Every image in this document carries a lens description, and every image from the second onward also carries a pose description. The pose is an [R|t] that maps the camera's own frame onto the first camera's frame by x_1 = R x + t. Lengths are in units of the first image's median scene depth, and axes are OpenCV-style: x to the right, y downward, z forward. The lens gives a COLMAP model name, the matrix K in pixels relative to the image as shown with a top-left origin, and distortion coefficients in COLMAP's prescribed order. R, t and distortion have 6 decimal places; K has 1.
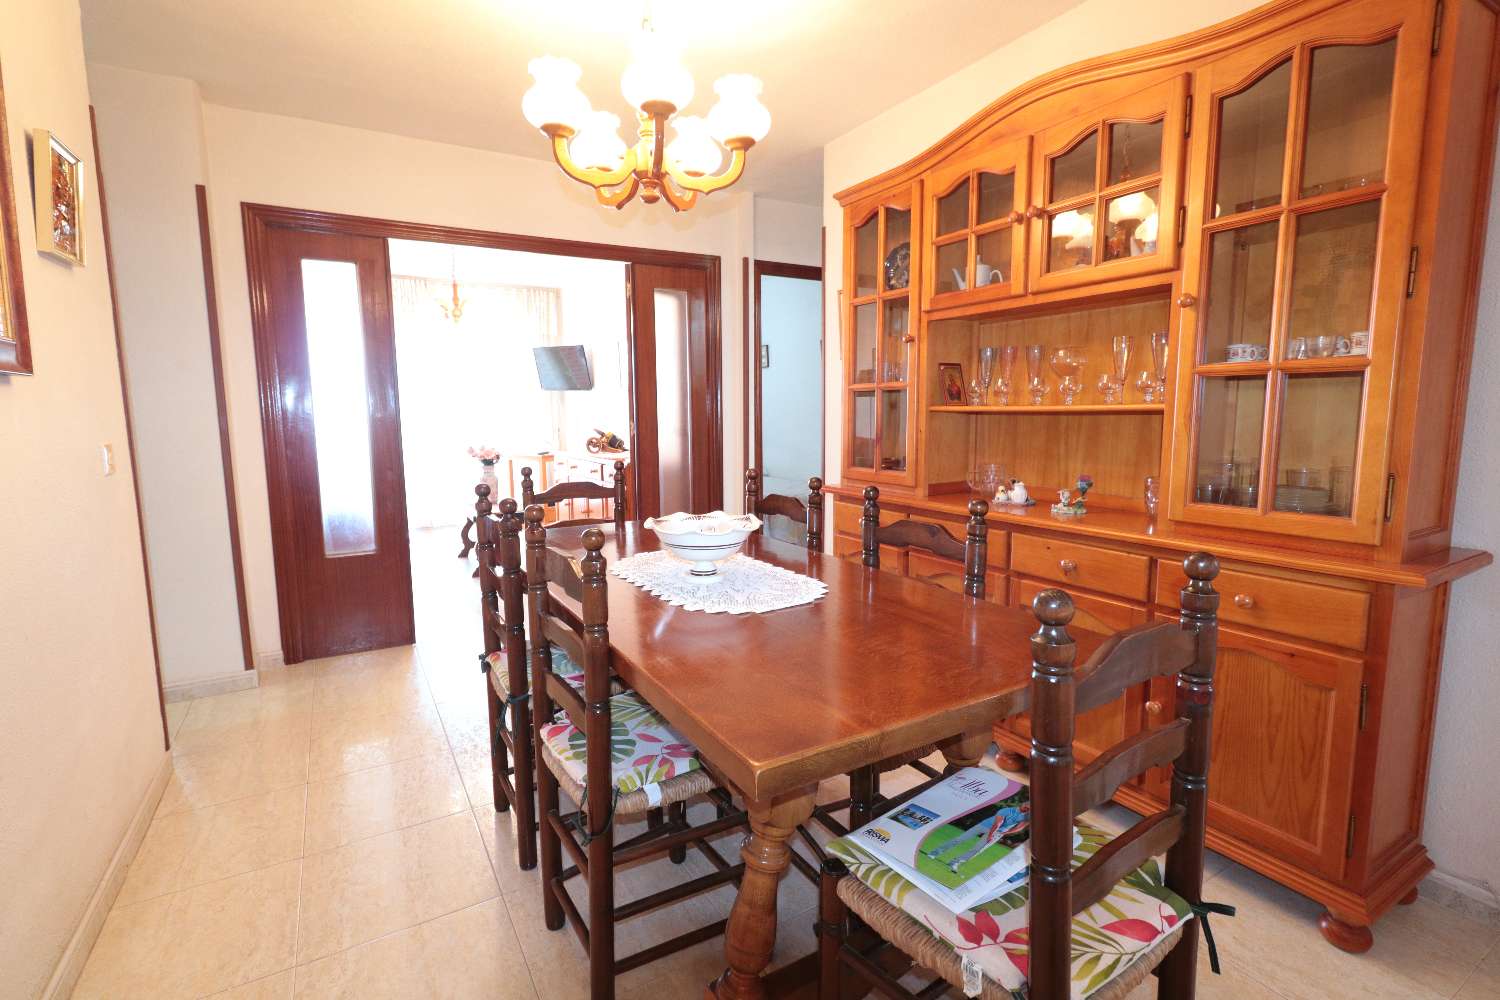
lens RADIAL K [[692.8, 0, 737.9], [0, 692.8, 492.1], [0, 0, 1]] dist [0.001128, -0.000102]
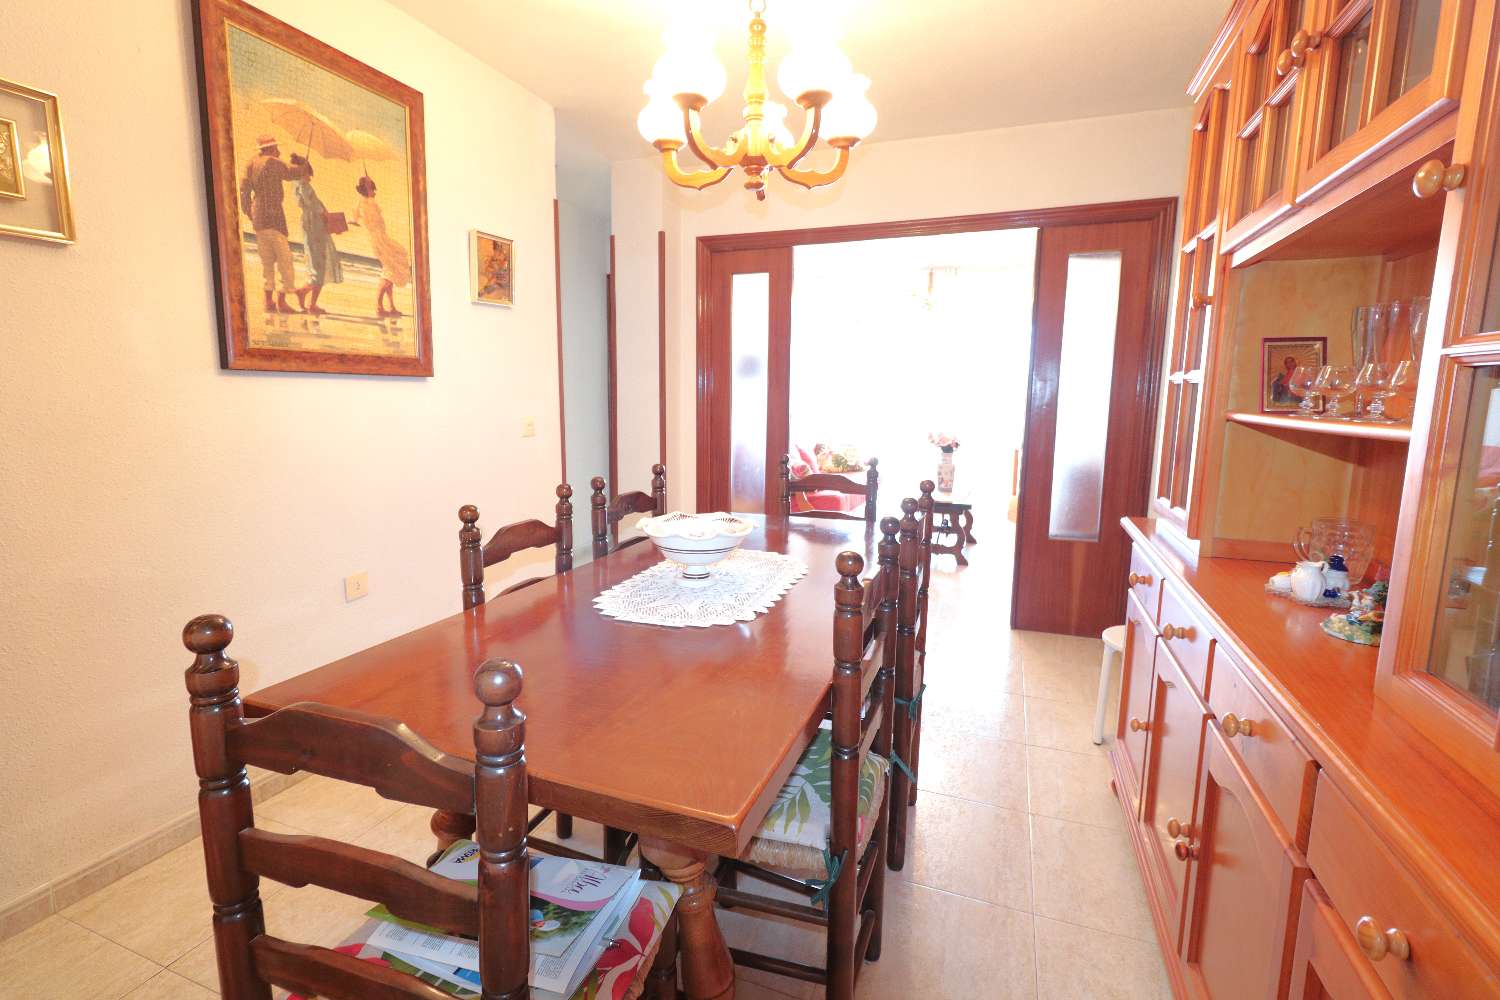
lens RADIAL K [[692.8, 0, 737.9], [0, 692.8, 492.1], [0, 0, 1]] dist [0.001128, -0.000102]
pose [[0.625768, 0.126273, -0.769720, 0.408776], [-0.106644, 0.991393, 0.075939, -0.045283], [0.772684, 0.034565, 0.633849, 0.241374]]
